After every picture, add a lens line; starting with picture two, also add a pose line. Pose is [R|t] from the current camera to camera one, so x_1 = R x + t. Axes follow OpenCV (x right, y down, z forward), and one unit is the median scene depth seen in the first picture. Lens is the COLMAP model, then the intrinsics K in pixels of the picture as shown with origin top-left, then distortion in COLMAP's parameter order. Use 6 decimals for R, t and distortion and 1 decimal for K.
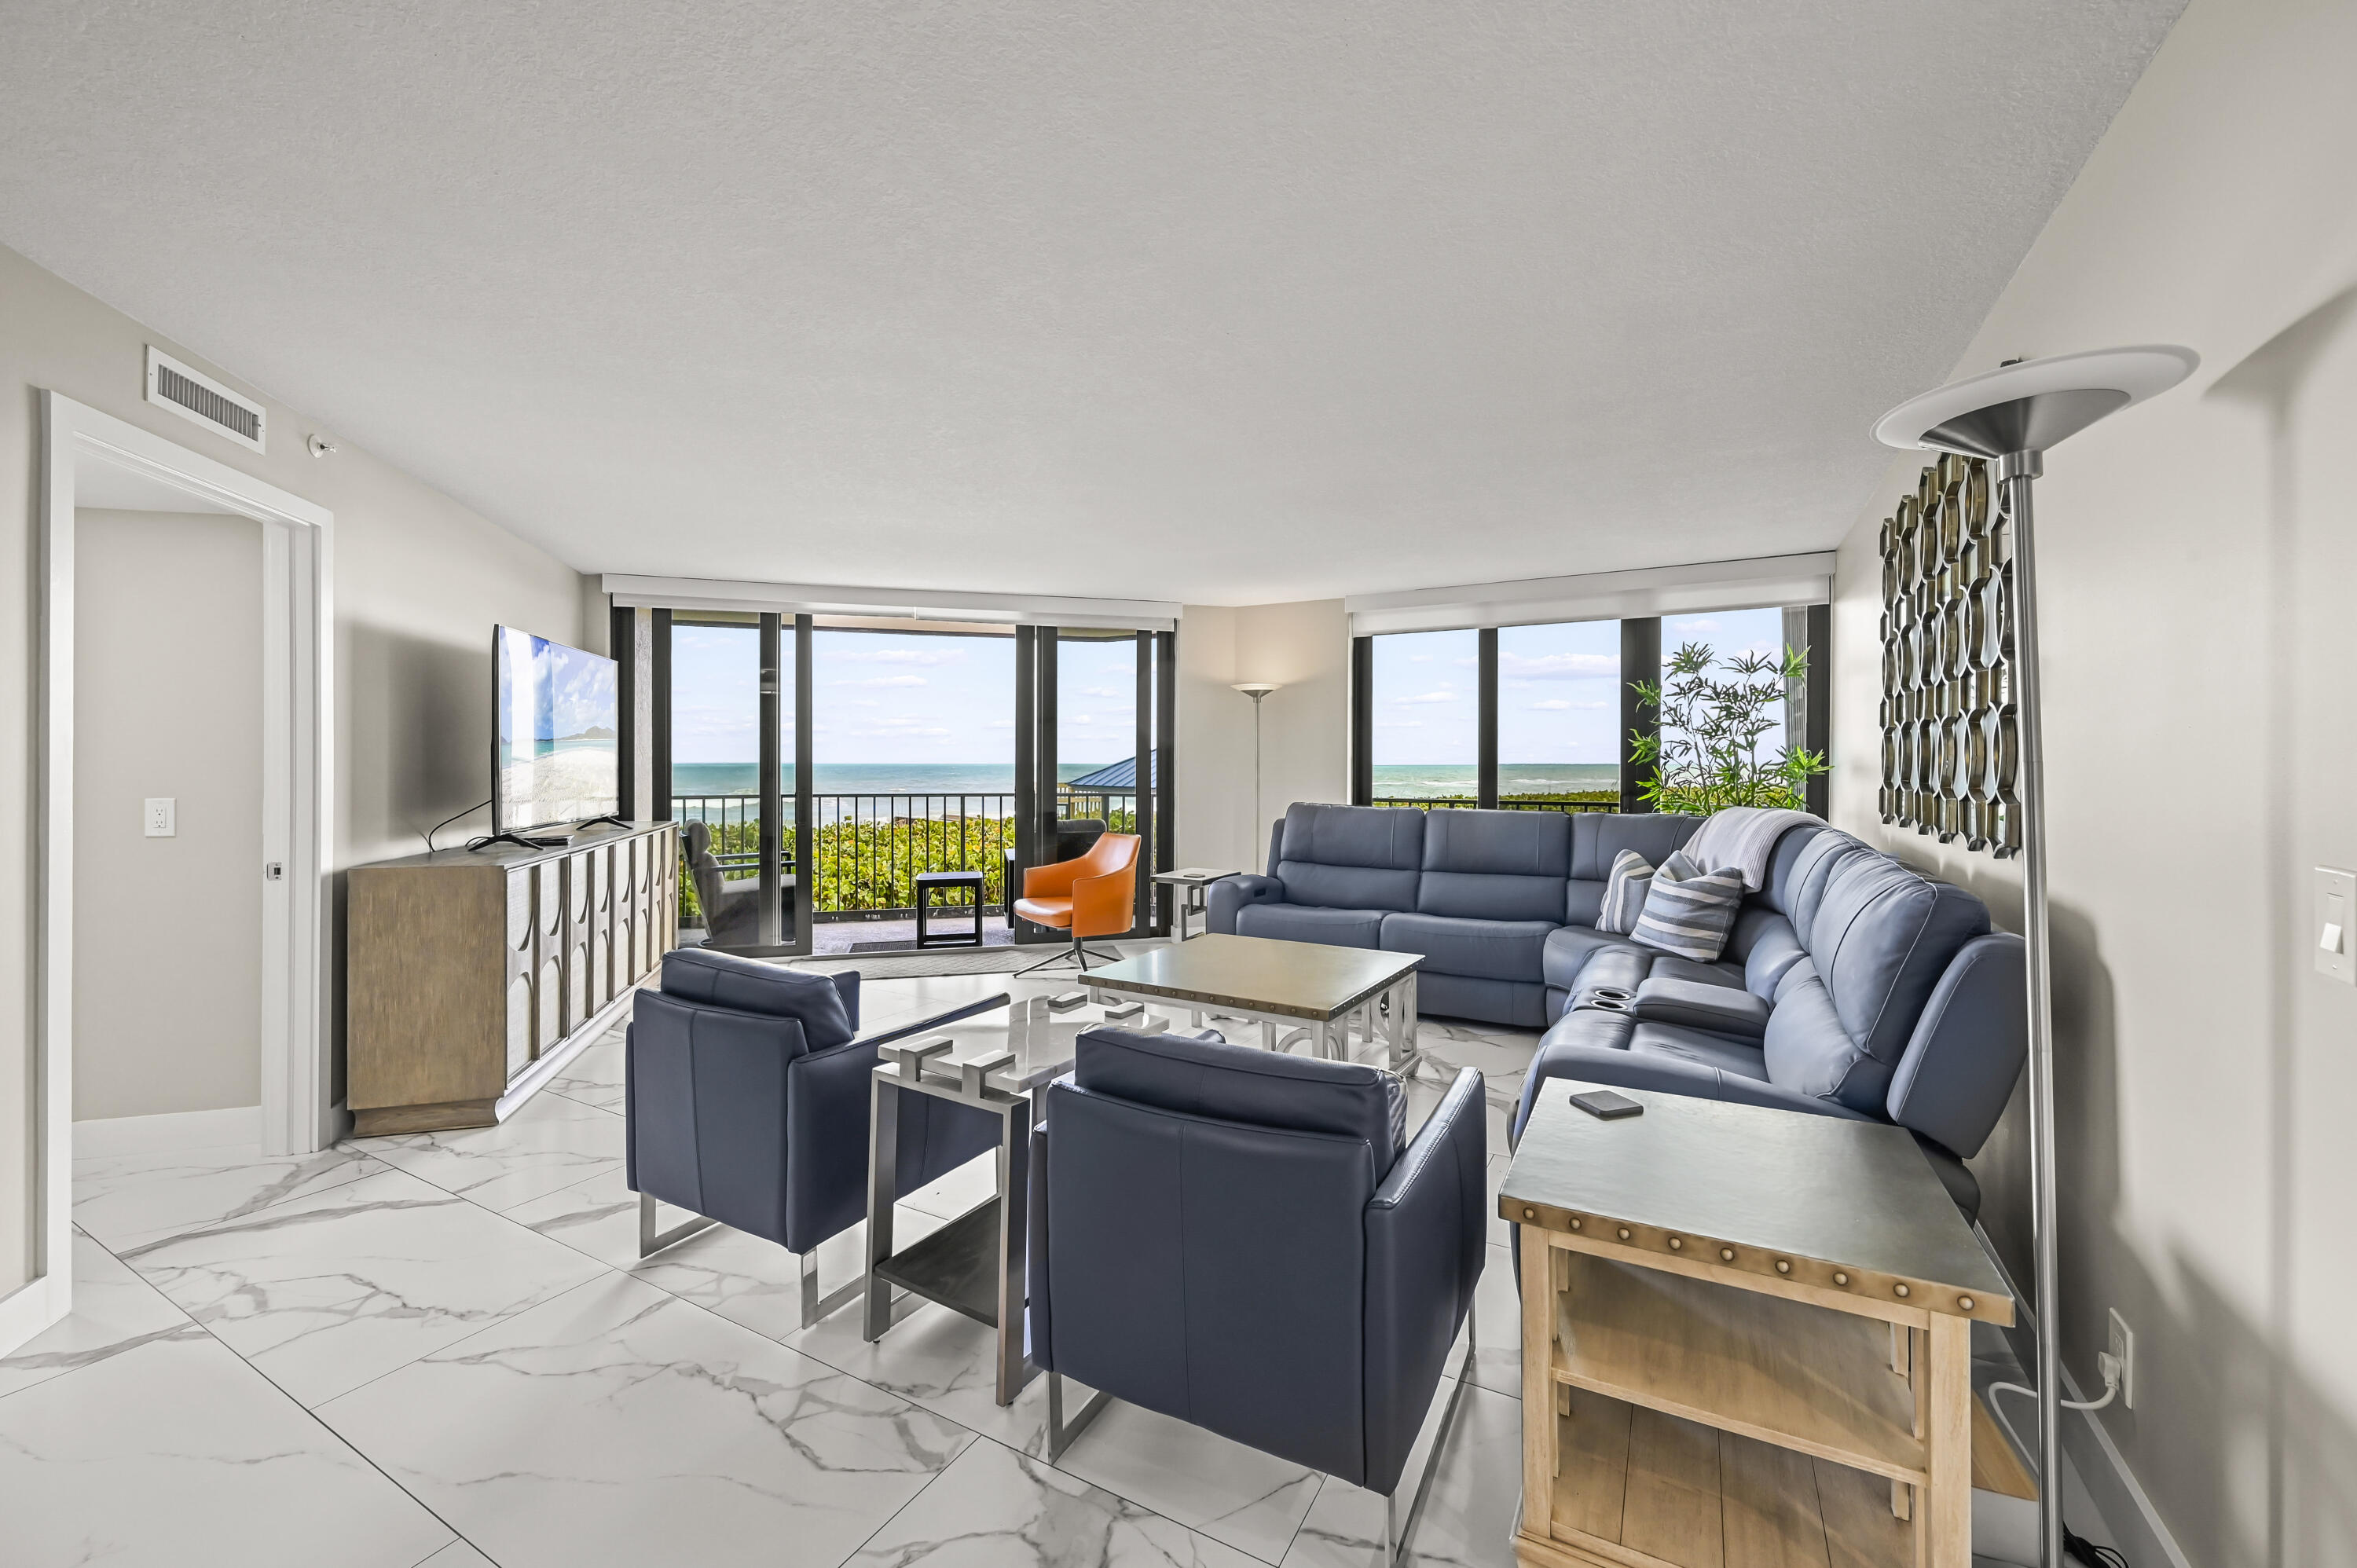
lens RADIAL K [[926.0, 0, 1179.1], [0, 926.0, 773.9], [0, 0, 1]] dist [-0.000857, 0.000064]
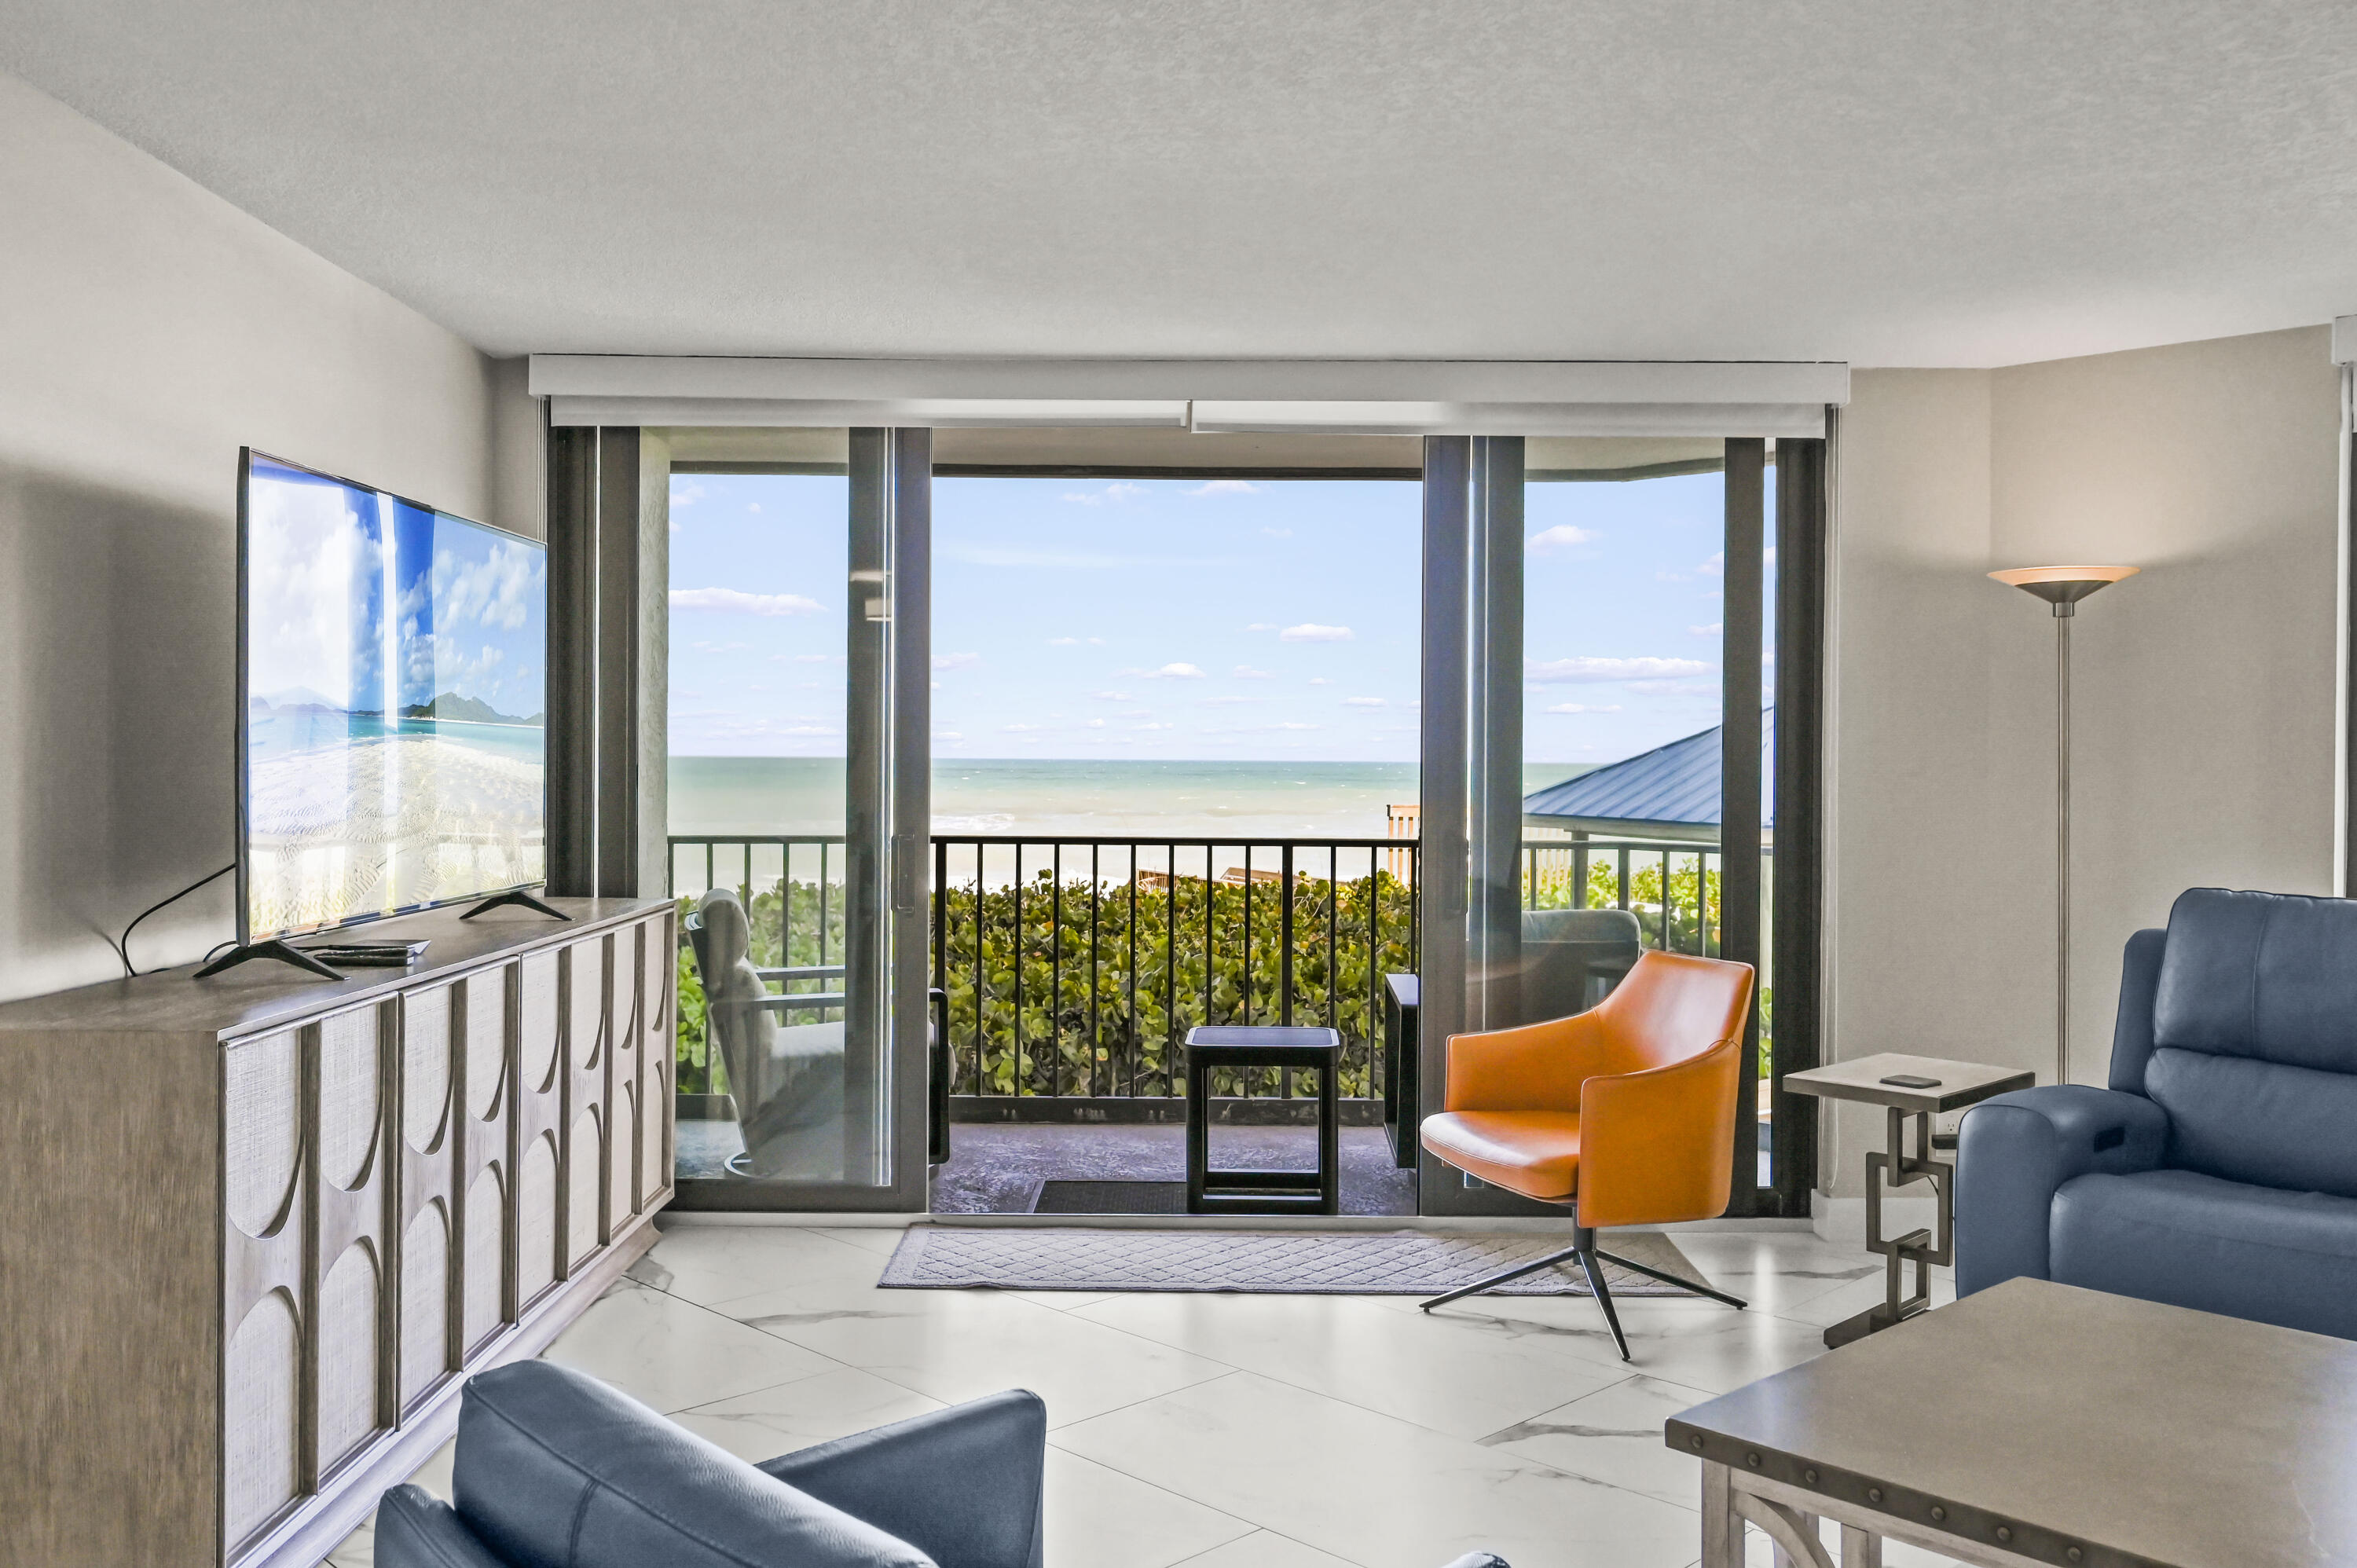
lens RADIAL K [[1883.6, 0, 1177.5], [0, 1883.6, 798.5], [0, 0, 1]] dist [-0.006391, -0.008017]
pose [[0.962971, 0.009137, -0.269451, -0.062392], [-0.007547, 0.999947, 0.006936, -0.006116], [0.269501, -0.004646, 0.962989, 0.187130]]
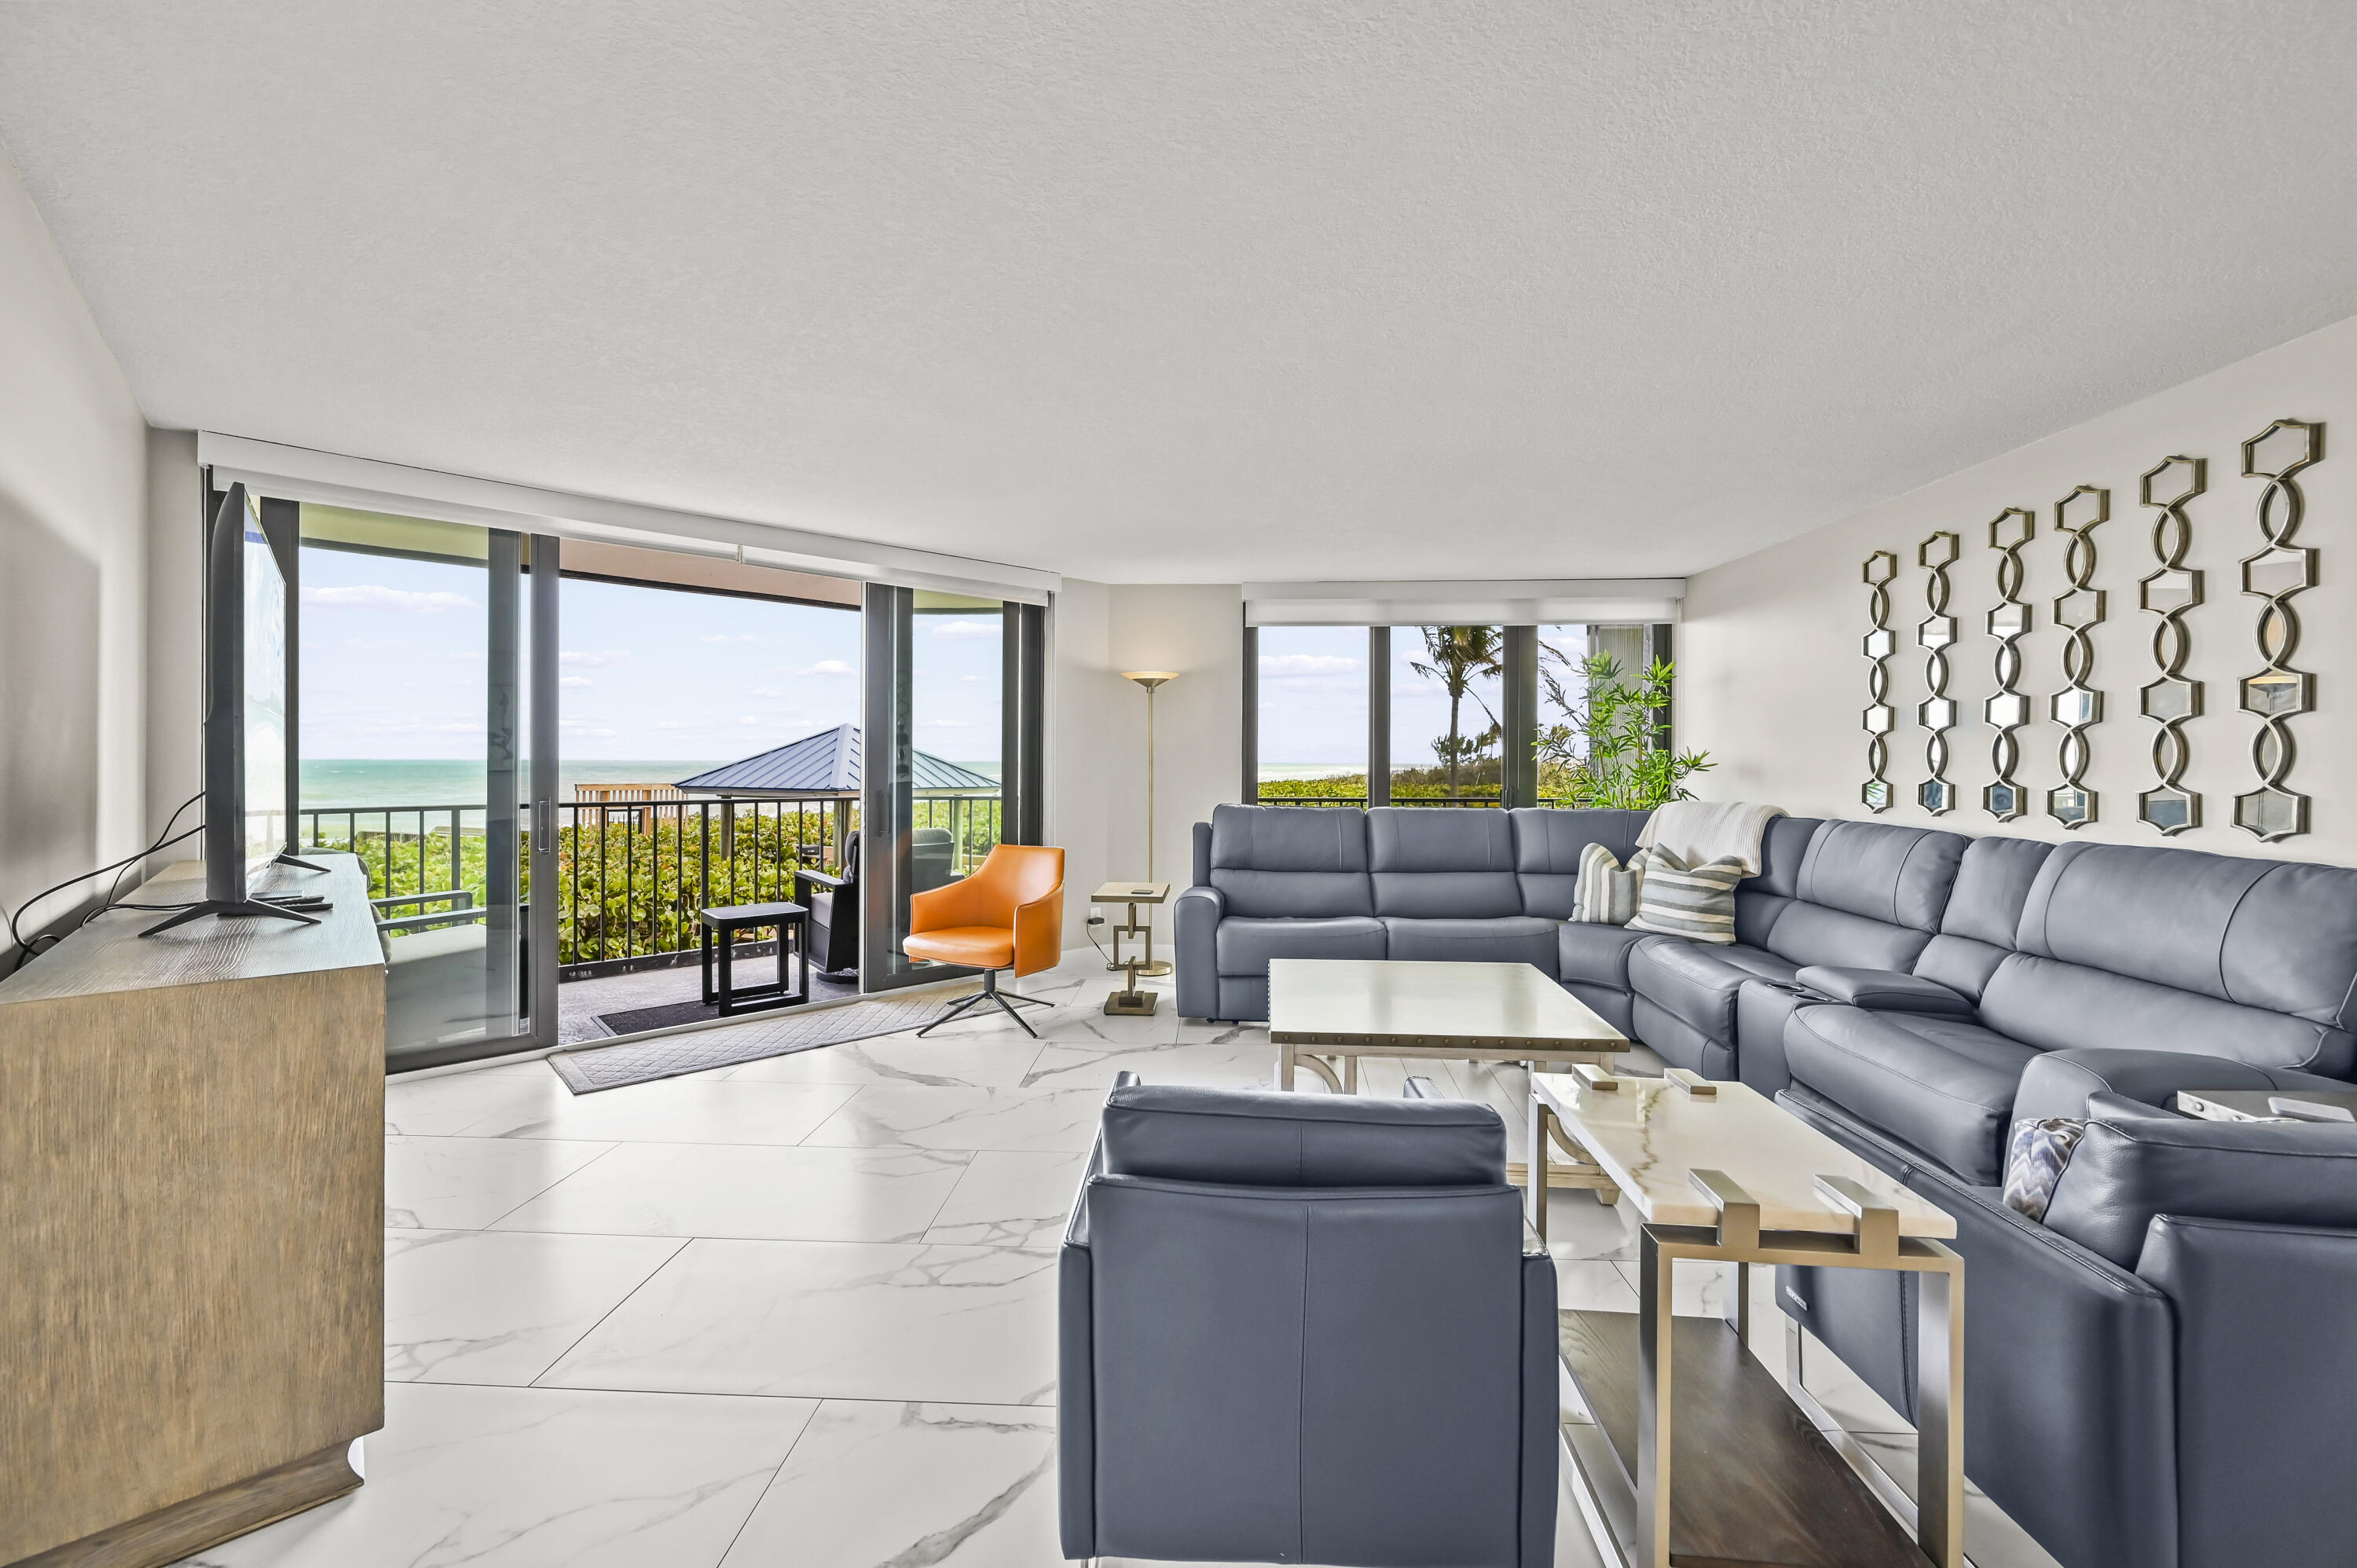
lens RADIAL K [[926.0, 0, 1179.1], [0, 926.0, 773.9], [0, 0, 1]] dist [-0.000857, 0.000064]
pose [[0.896775, -0.005013, 0.442458, -0.321773], [0.003858, 0.999986, 0.003511, -0.001858], [-0.442469, -0.001441, 0.896783, 0.207368]]
